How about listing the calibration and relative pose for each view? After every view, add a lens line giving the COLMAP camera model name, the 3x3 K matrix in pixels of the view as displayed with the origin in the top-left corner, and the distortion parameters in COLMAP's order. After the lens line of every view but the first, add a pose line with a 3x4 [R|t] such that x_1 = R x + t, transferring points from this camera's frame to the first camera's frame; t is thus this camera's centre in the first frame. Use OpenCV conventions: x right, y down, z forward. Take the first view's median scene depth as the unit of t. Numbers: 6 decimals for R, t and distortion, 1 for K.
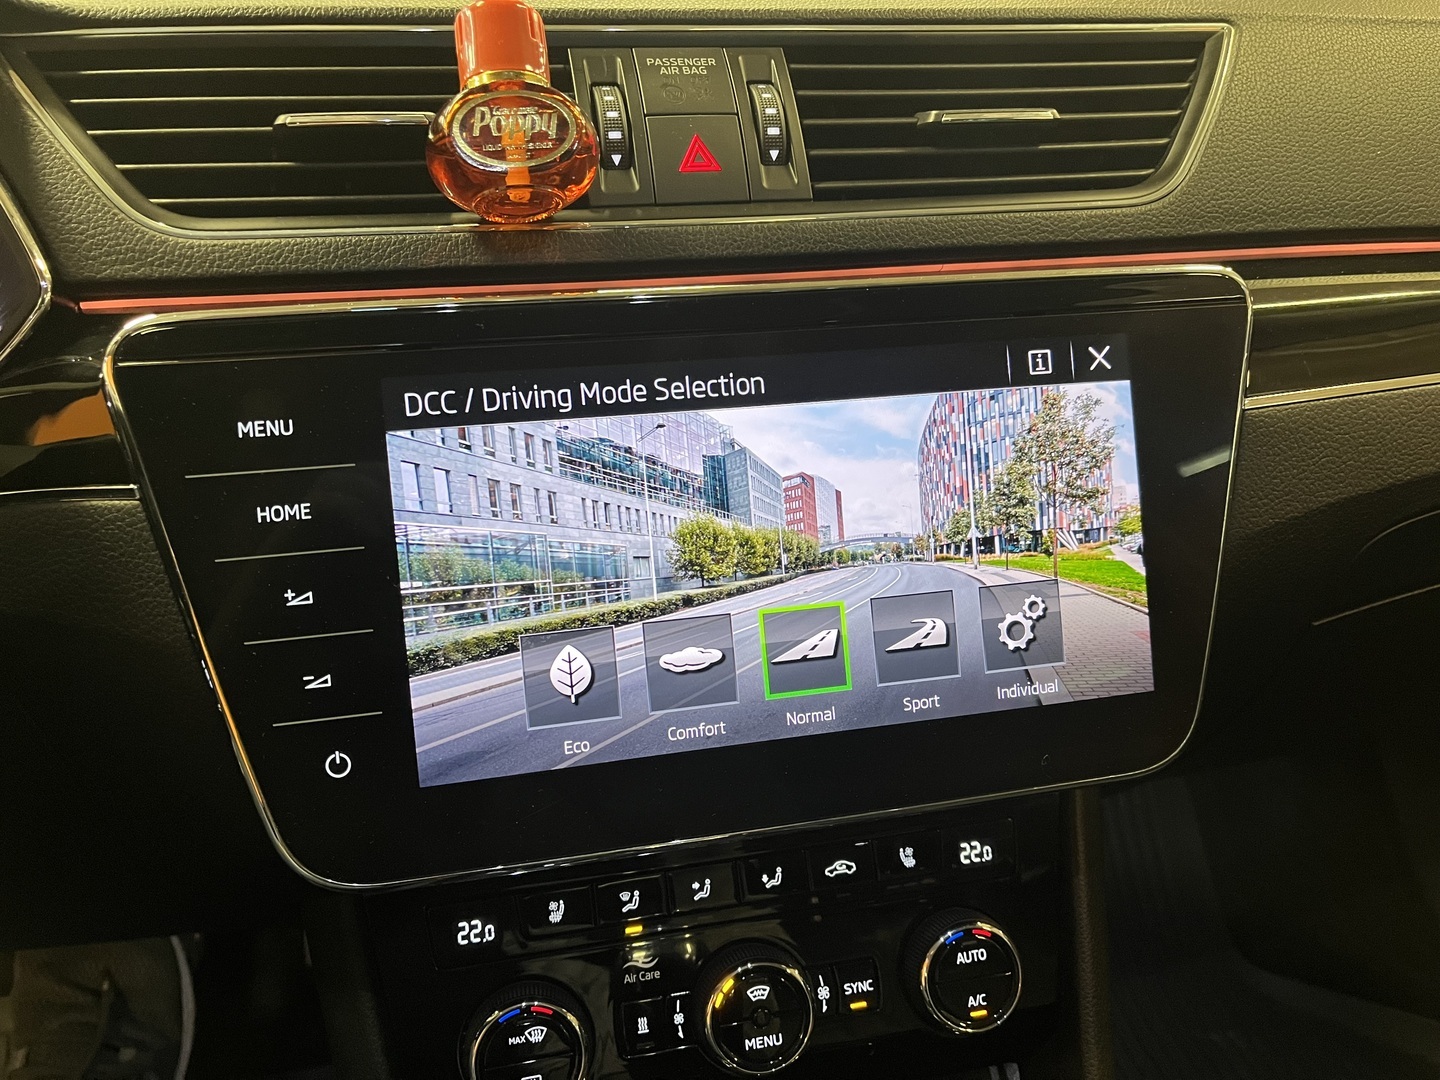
lens RADIAL K [[1117.9, 0, 720.0], [0, 1117.9, 540.0], [0, 0, 1]] dist [0.003210, -0.037835]
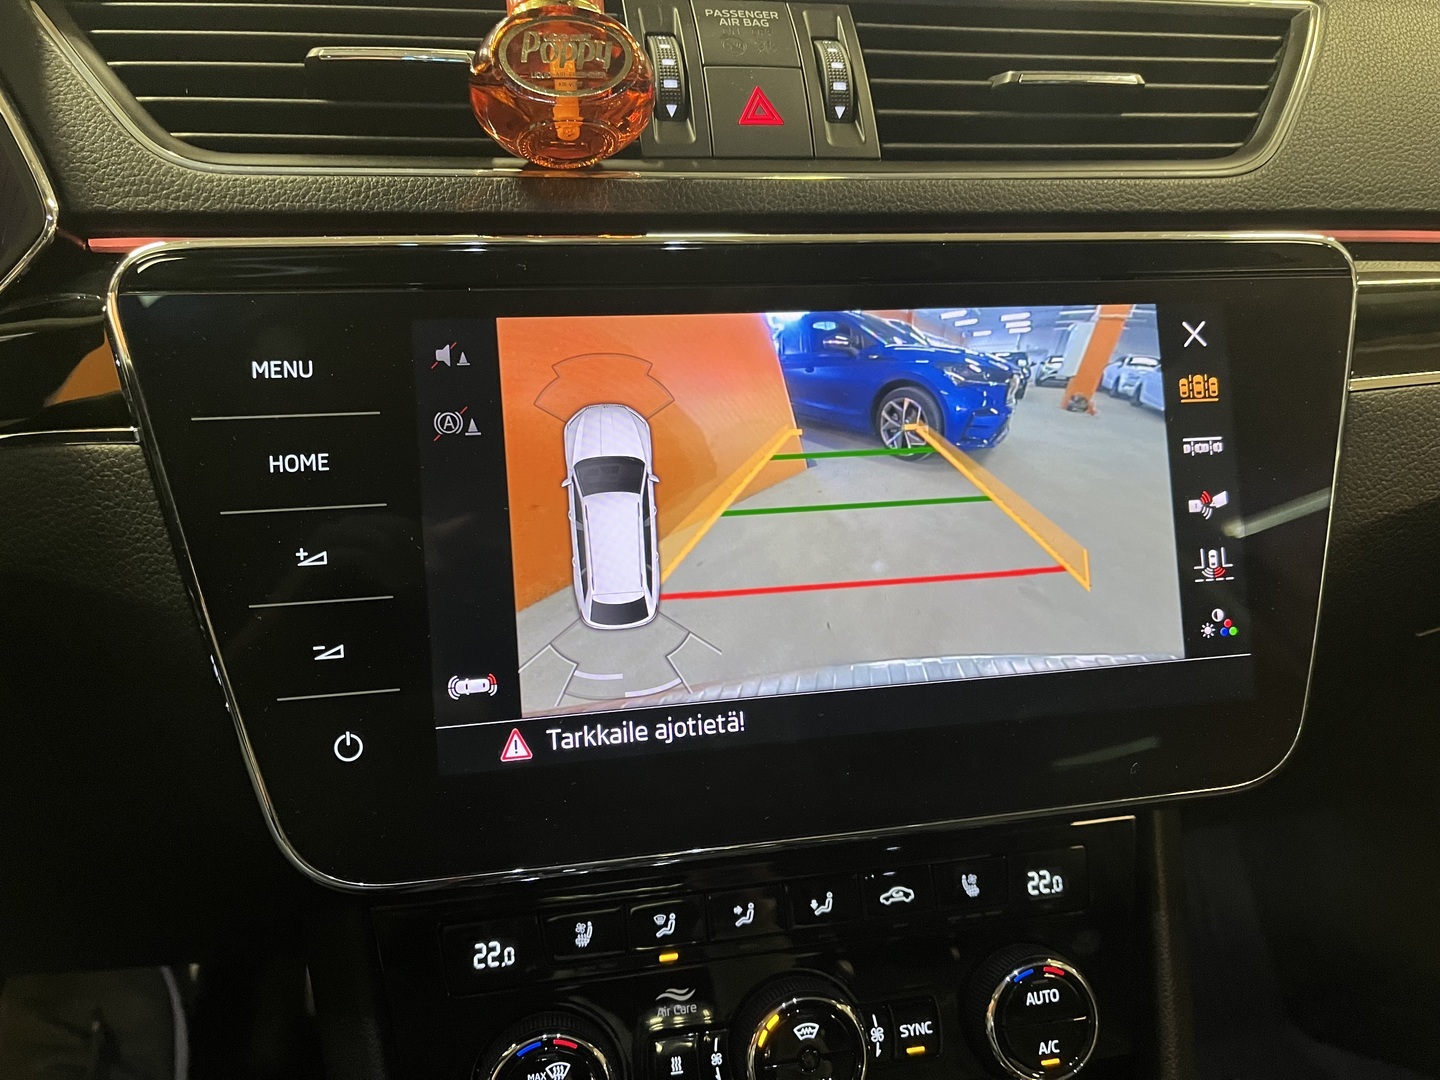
lens RADIAL K [[1083.7, 0, 719.5], [0, 1083.7, 575.9], [0, 0, 1]] dist [0.017178, -0.059530]
pose [[0.999758, 0.019653, -0.009908, -0.035006], [-0.020141, 0.998453, -0.051833, 0.089891], [0.008874, 0.052020, 0.998607, 0.114800]]
